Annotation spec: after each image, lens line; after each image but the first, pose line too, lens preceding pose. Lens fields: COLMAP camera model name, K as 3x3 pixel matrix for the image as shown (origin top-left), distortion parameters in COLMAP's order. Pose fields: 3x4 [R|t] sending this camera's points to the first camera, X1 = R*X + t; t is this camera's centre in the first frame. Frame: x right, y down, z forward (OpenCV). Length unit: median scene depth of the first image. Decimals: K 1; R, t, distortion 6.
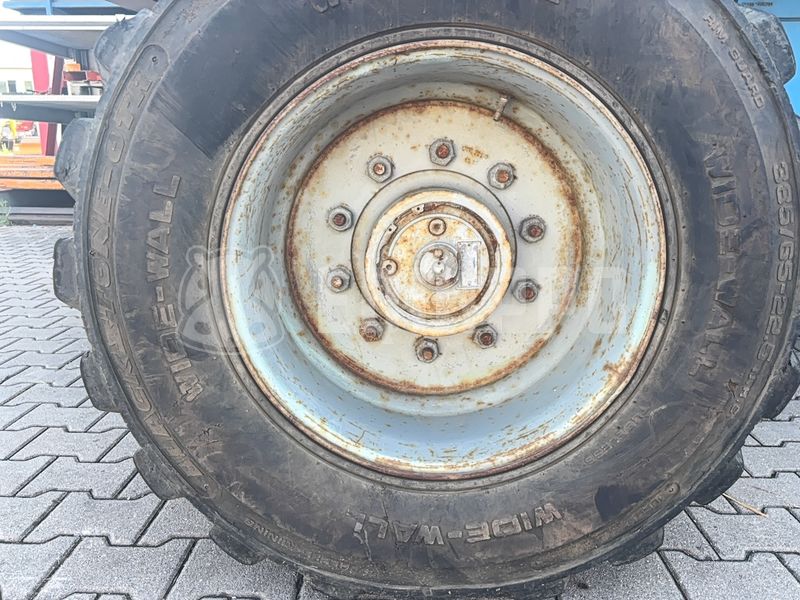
lens RADIAL K [[613.0, 0, 400.0], [0, 613.0, 300.0], [0, 0, 1]] dist [0.014025, -0.006845]
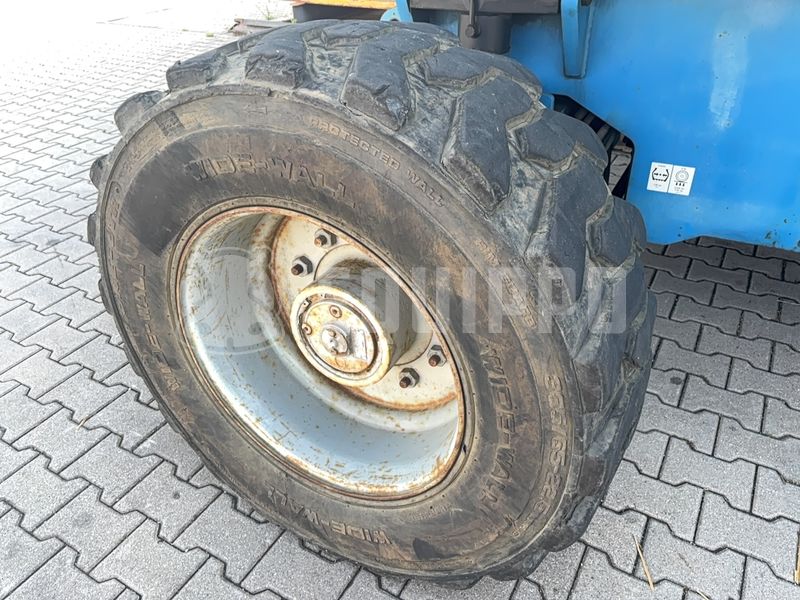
lens RADIAL K [[613.0, 0, 400.0], [0, 613.0, 300.0], [0, 0, 1]] dist [0.014025, -0.006845]
pose [[0.877289, 0.240191, -0.415538, 0.707720], [-0.084224, 0.929379, 0.359389, -0.618459], [0.472514, -0.280290, 0.835564, 0.043653]]
